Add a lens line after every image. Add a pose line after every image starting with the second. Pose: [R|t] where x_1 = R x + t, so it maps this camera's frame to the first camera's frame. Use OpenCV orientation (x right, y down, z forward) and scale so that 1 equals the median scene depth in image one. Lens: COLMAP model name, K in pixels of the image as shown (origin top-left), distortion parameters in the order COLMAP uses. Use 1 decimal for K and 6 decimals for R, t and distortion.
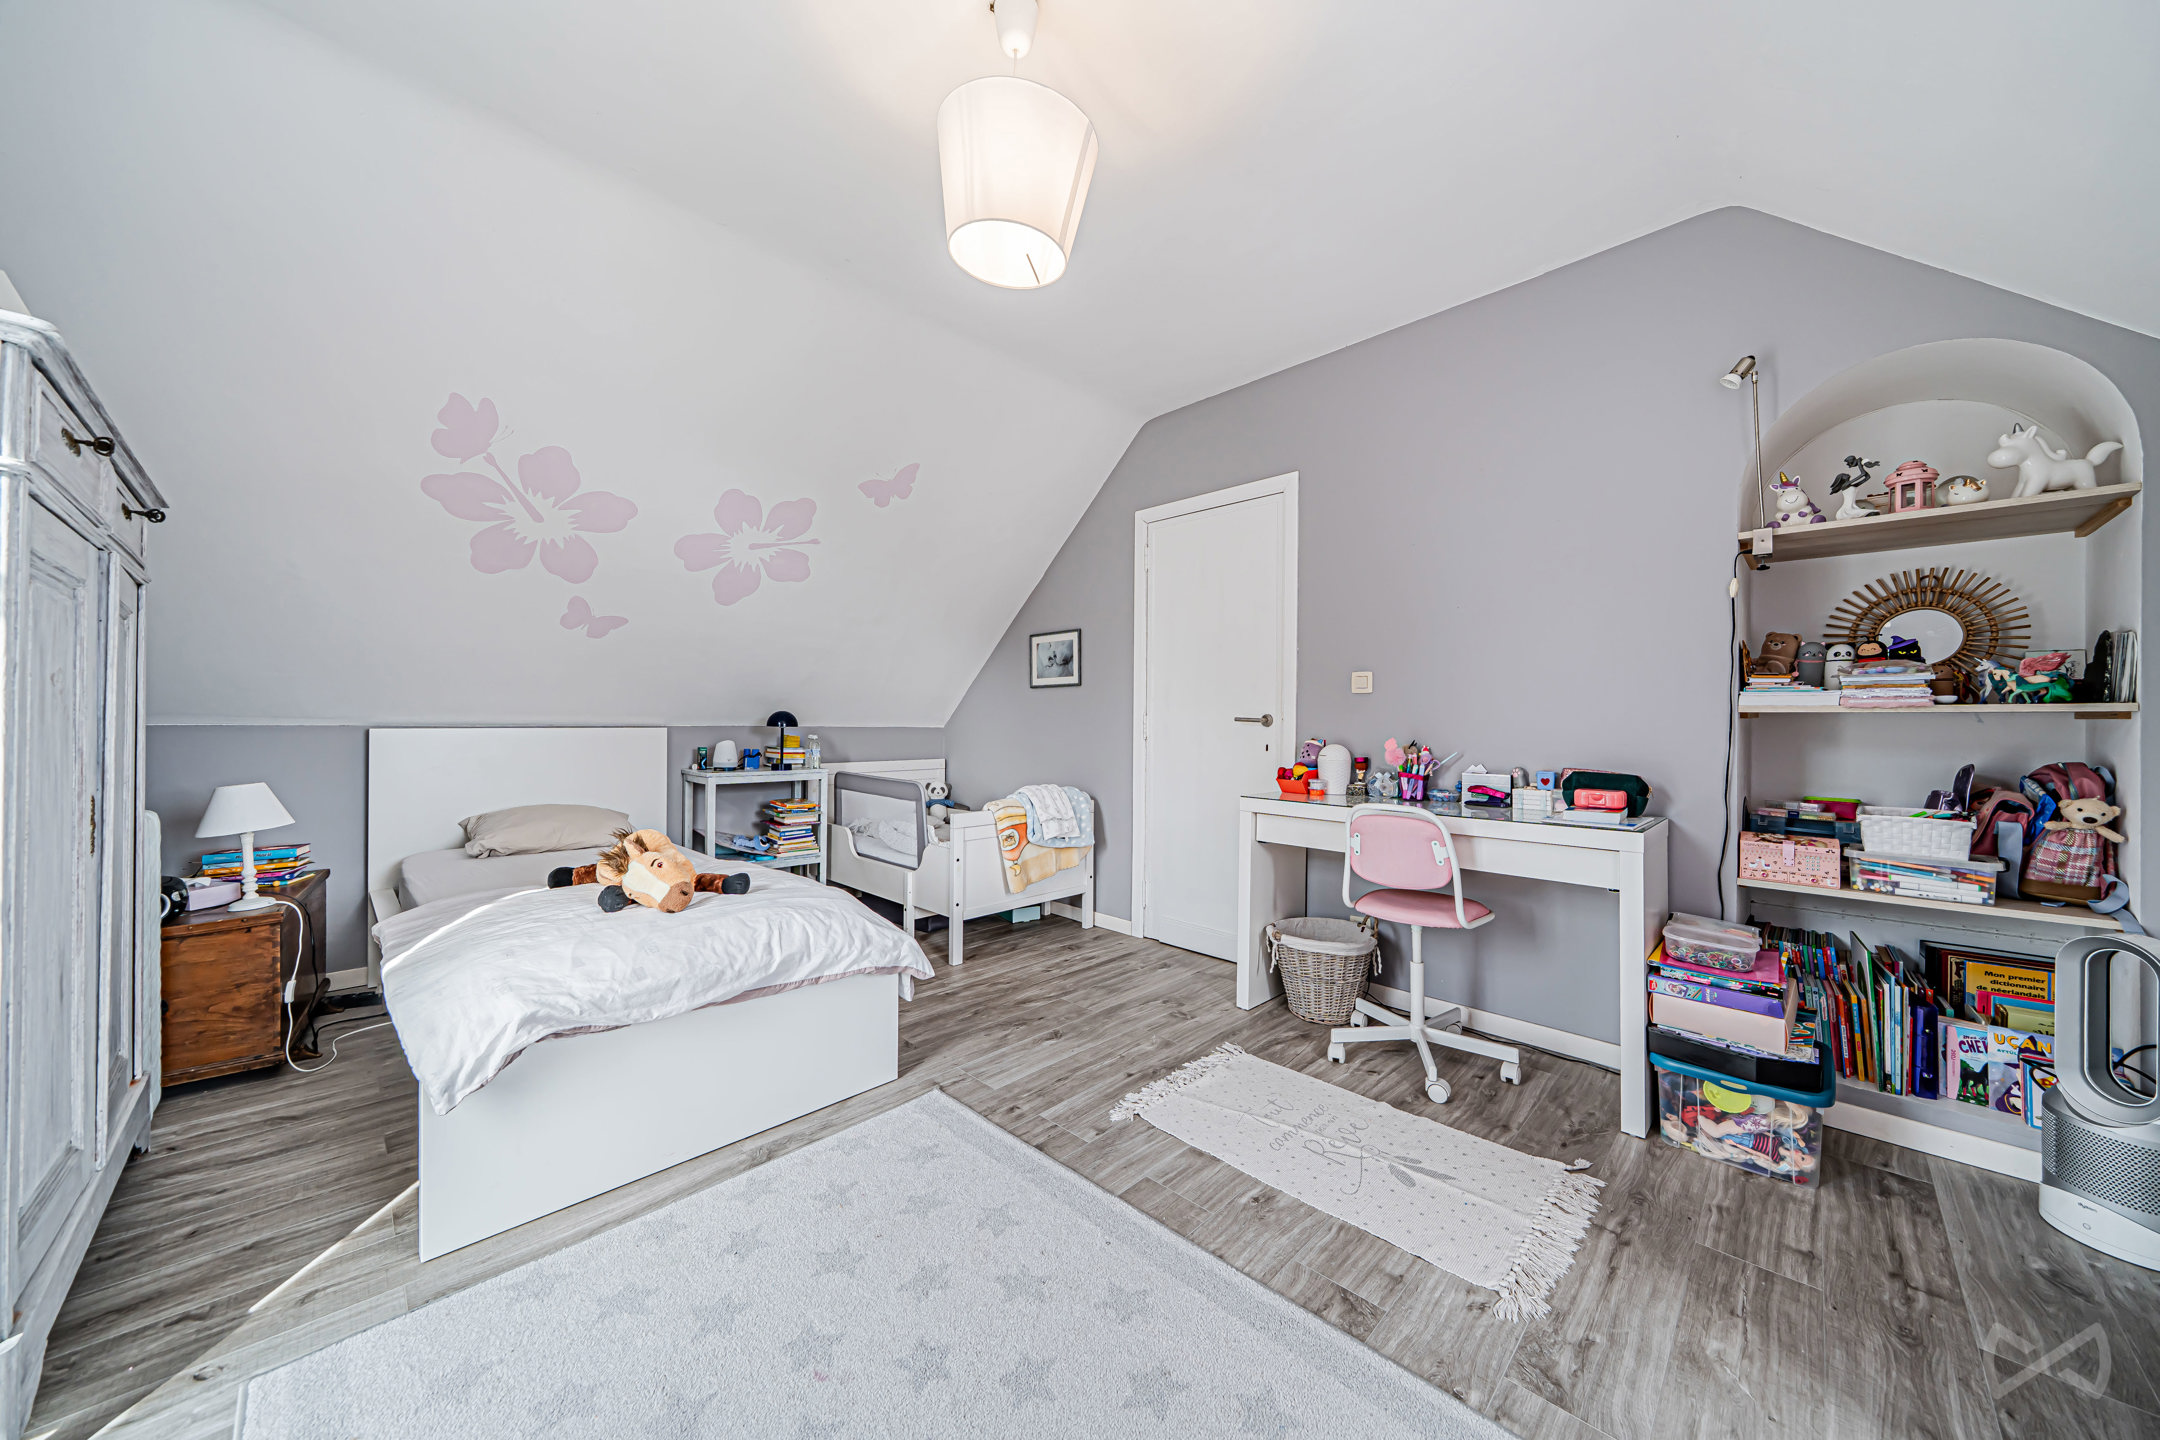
lens RADIAL K [[744.9, 0, 1085.5], [0, 744.9, 722.8], [0, 0, 1]] dist [-0.002606, -0.000045]
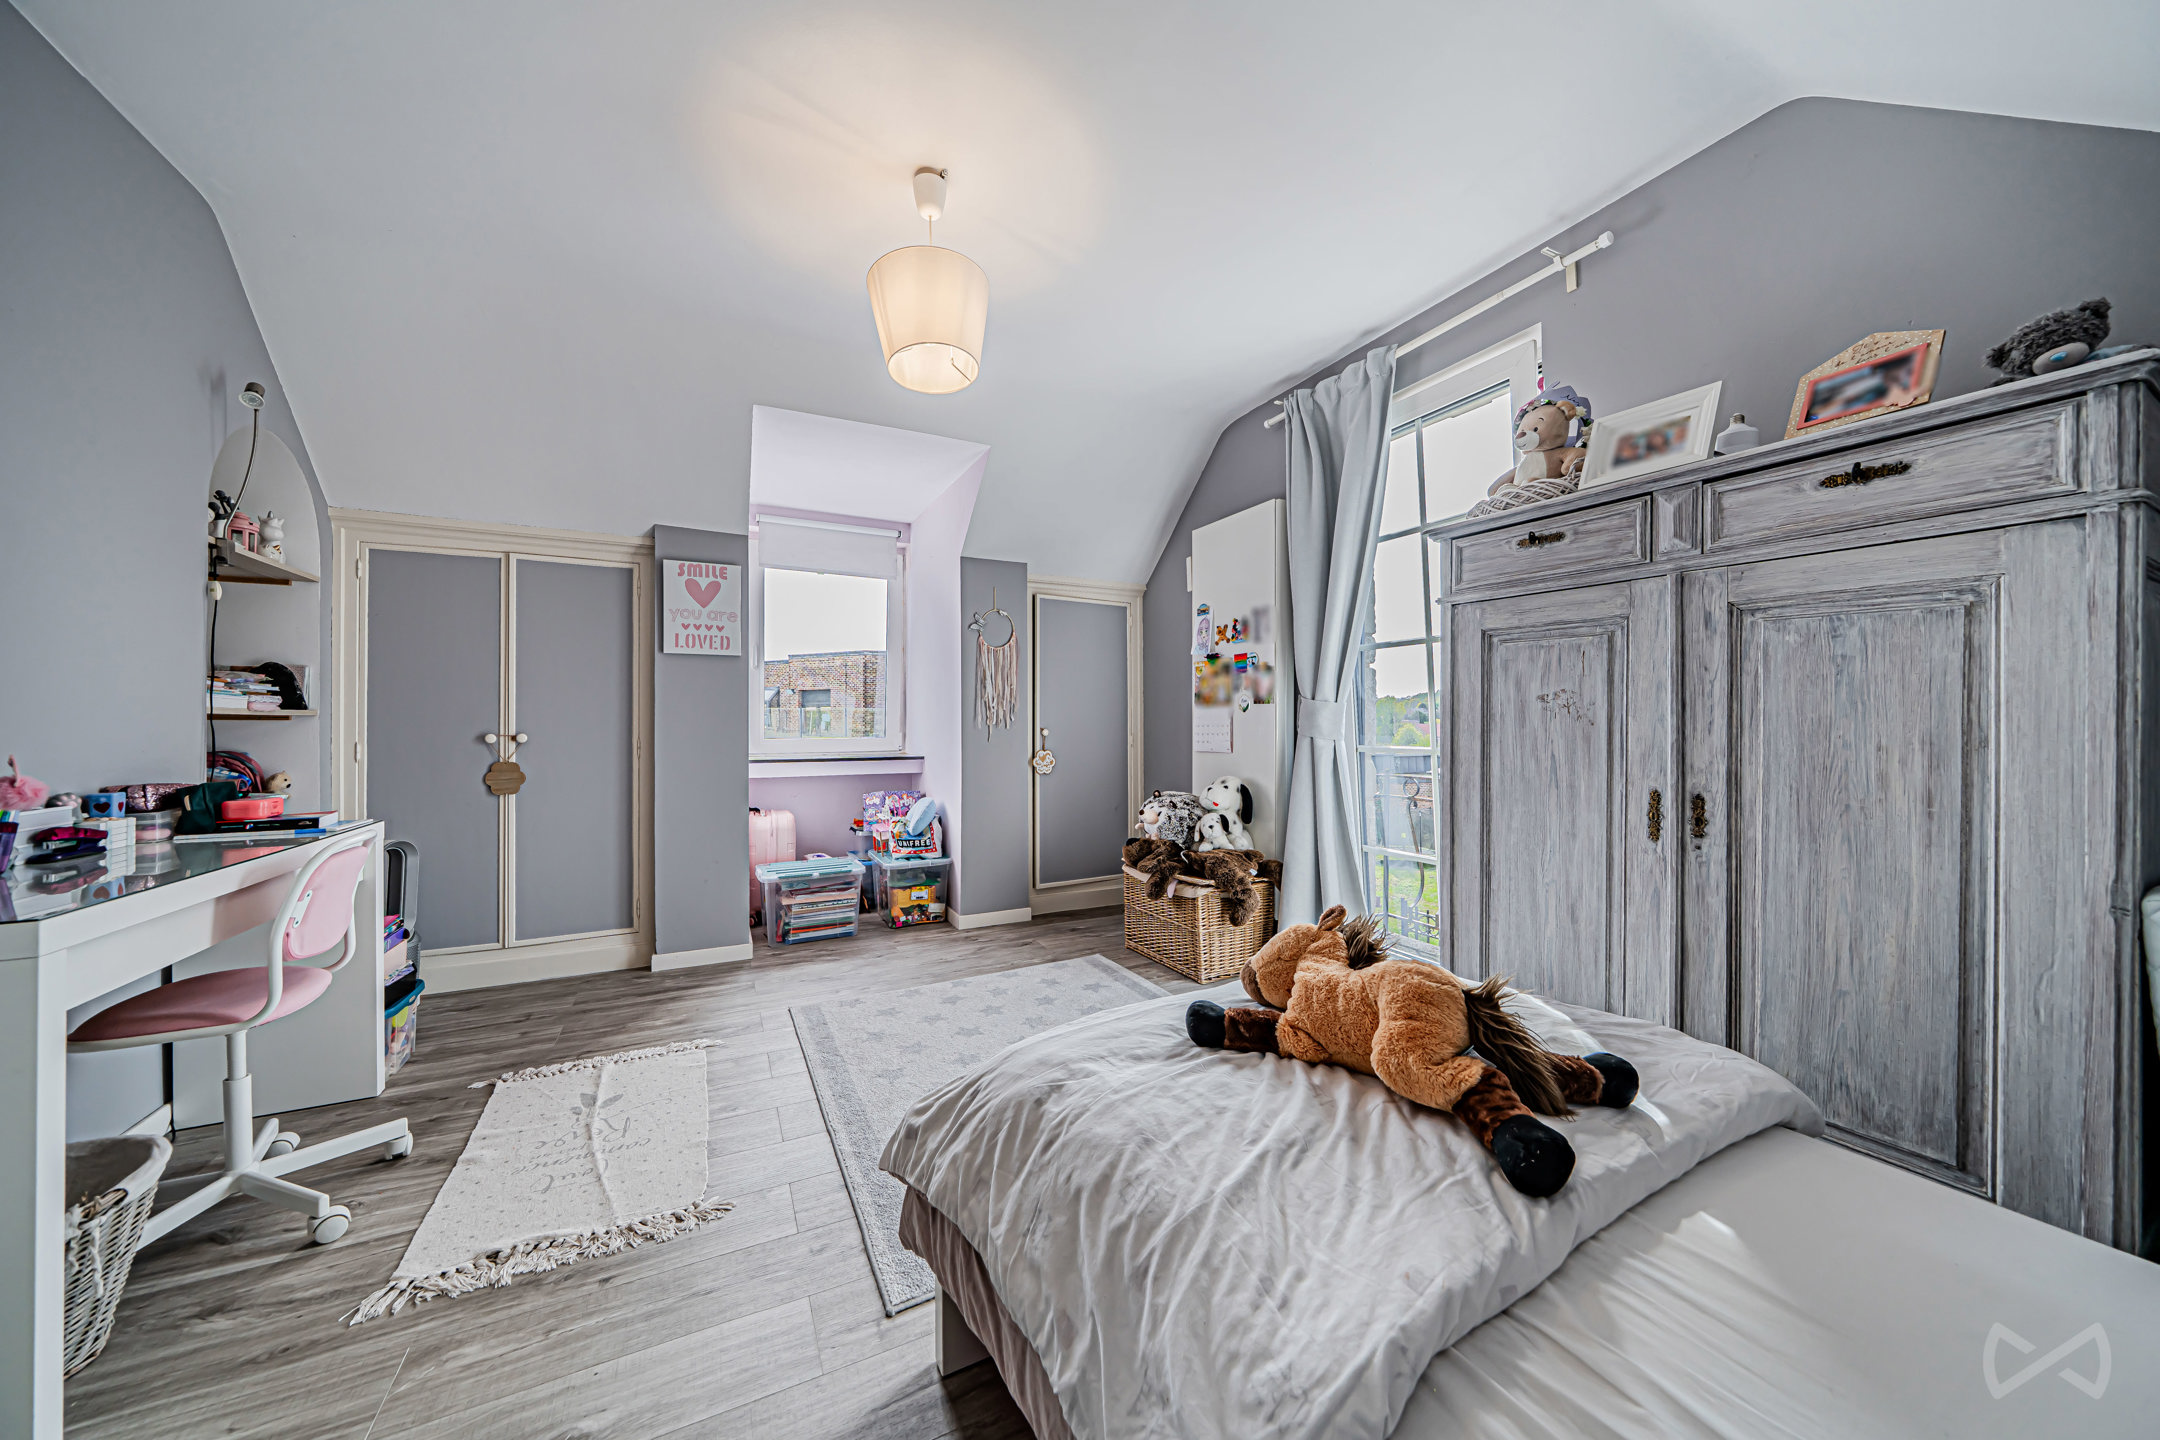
lens RADIAL K [[744.9, 0, 1073.8], [0, 744.9, 725.0], [0, 0, 1]] dist [-0.002606, -0.000045]
pose [[-0.948988, 0.000514, 0.315312, -0.738937], [0.000043, 0.999999, -0.001500, 0.005697], [-0.315313, -0.001410, -0.948987, 2.127373]]
